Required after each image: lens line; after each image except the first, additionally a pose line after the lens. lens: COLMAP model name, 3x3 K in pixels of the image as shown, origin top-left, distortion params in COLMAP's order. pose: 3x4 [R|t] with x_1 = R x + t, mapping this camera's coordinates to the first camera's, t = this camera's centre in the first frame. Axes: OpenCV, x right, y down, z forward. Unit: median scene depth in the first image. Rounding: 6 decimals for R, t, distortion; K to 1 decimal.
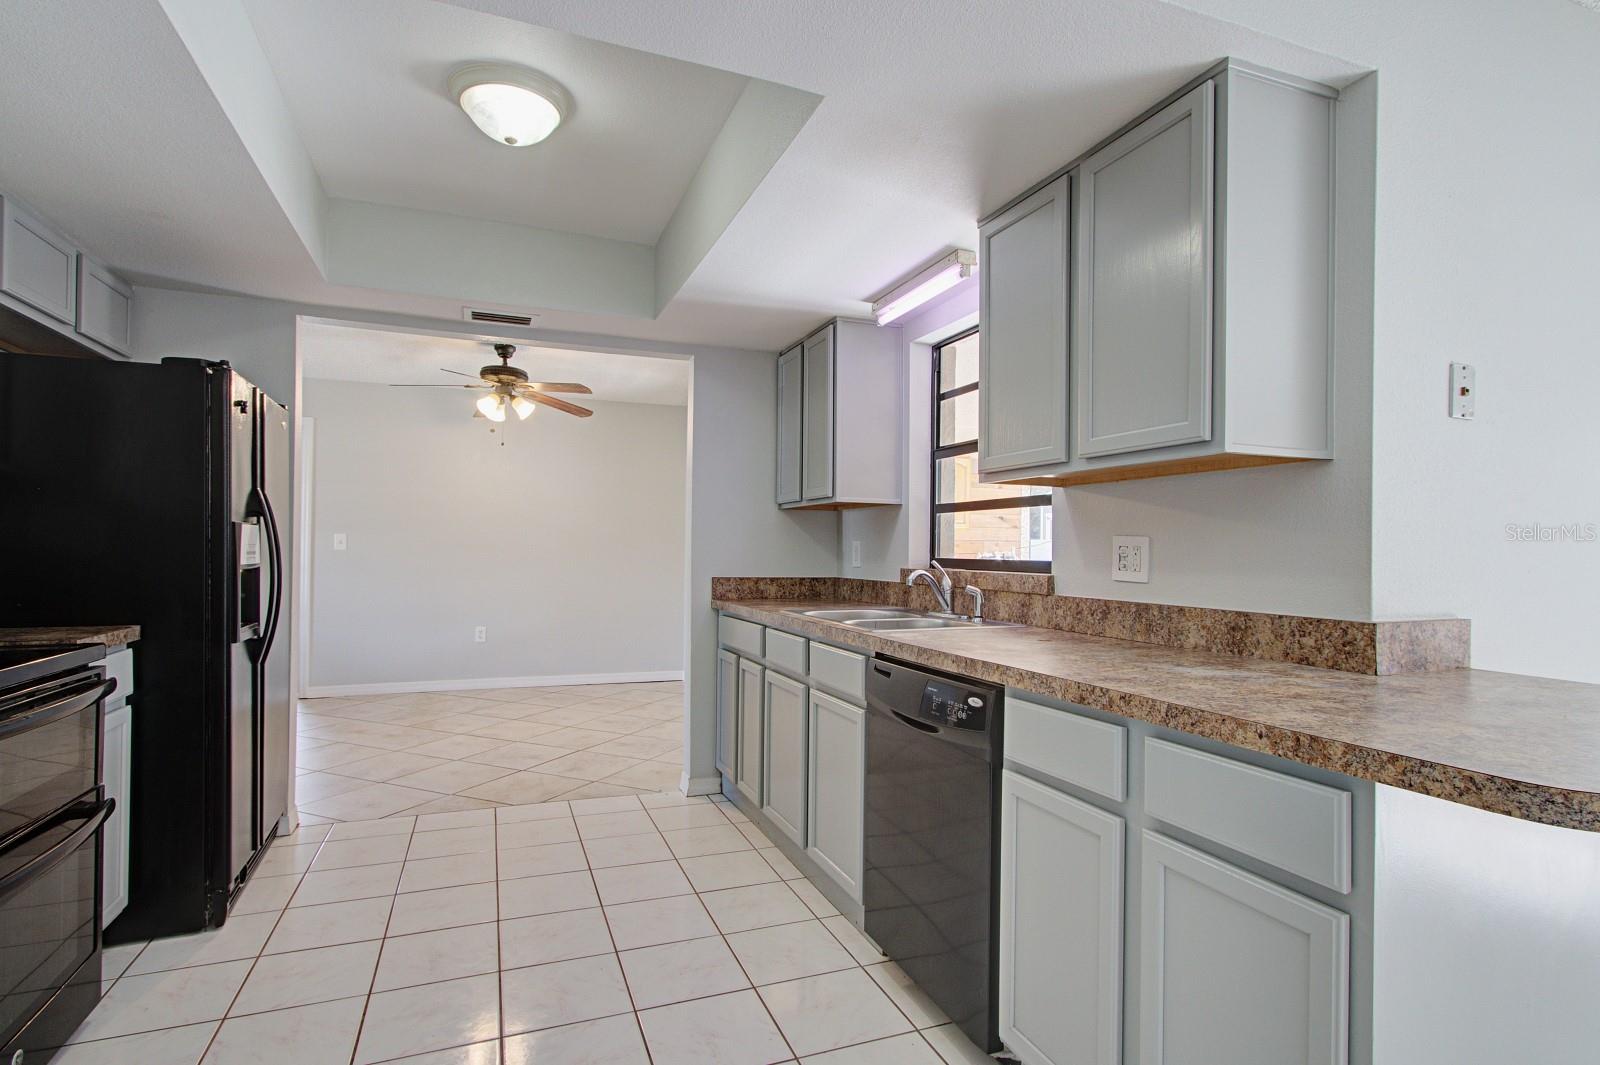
lens RADIAL K [[805.6, 0, 801.8], [0, 805.6, 542.8], [0, 0, 1]] dist [-0.002026, 0.004832]
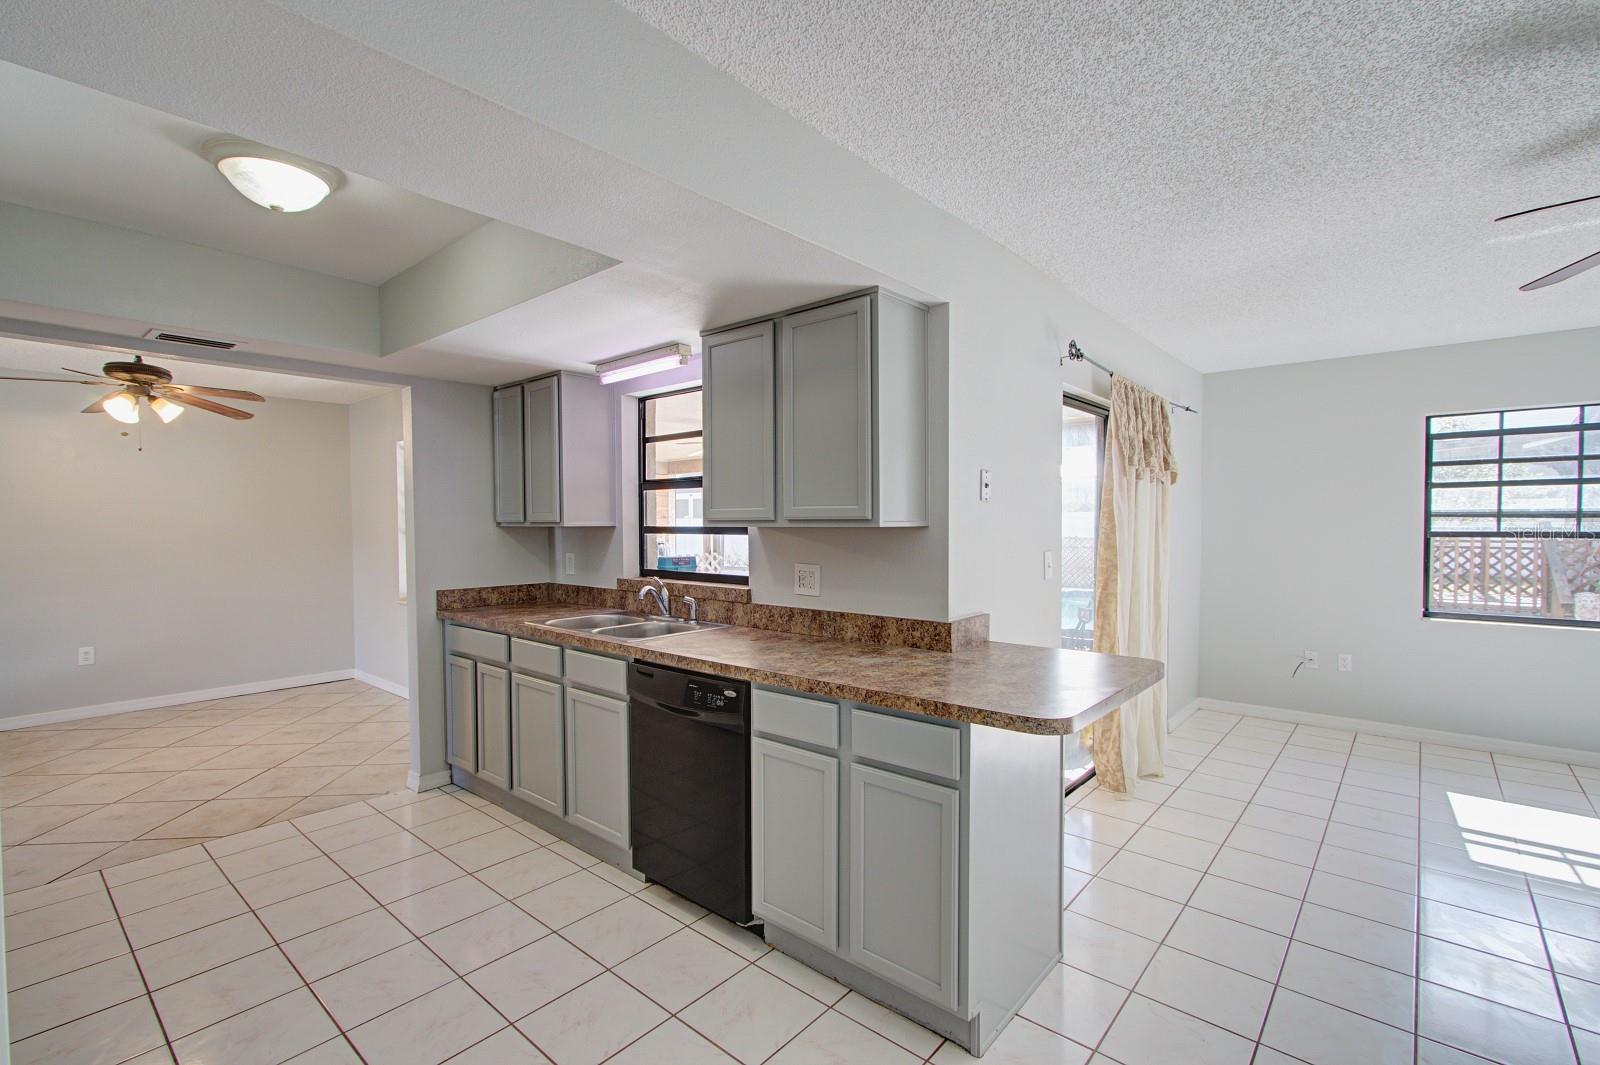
lens RADIAL K [[721.2, 0, 805.3], [0, 721.2, 541.5], [0, 0, 1]] dist [-0.002089, 0.003758]
pose [[0.882183, -0.027766, 0.470088, -0.214029], [0.009254, 0.999090, 0.041646, -0.103379], [-0.470816, -0.032389, 0.881637, -0.165102]]
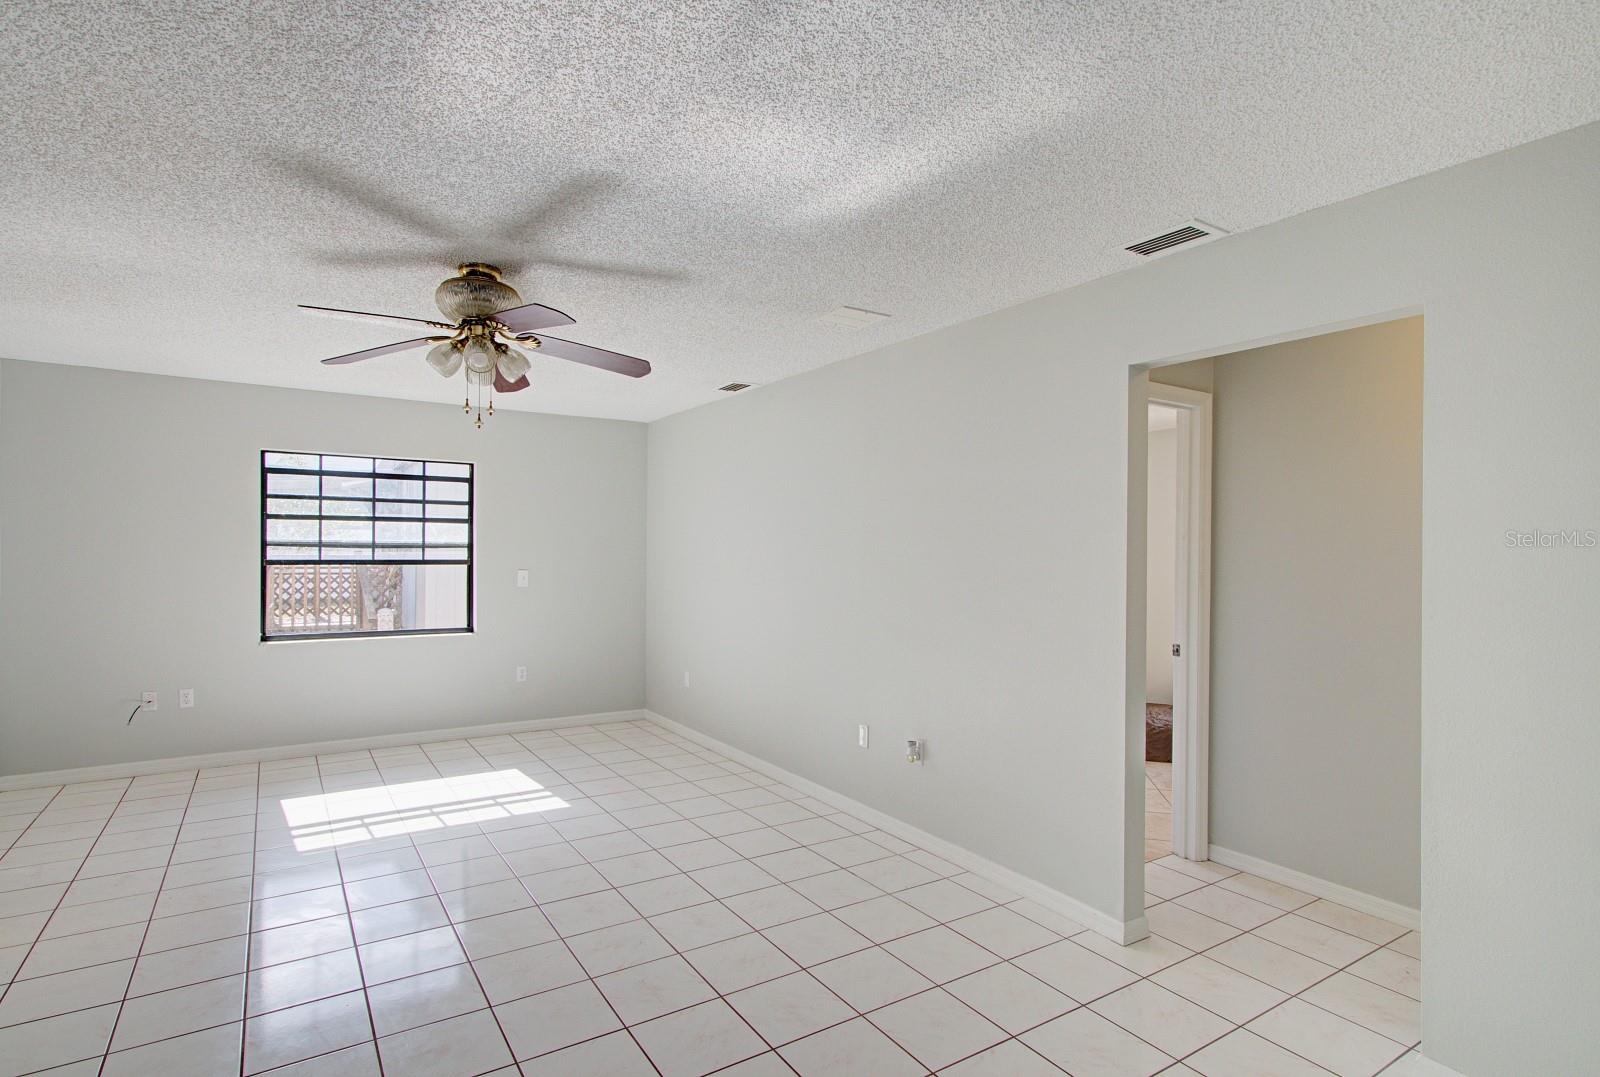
lens RADIAL K [[805.6, 0, 785.6], [0, 805.6, 554.0], [0, 0, 1]] dist [-0.002026, 0.004832]
pose [[-0.195078, -0.017600, 0.980630, -0.339680], [-0.020985, 0.999685, 0.013767, -0.112119], [-0.980563, -0.017893, -0.195386, -0.238953]]
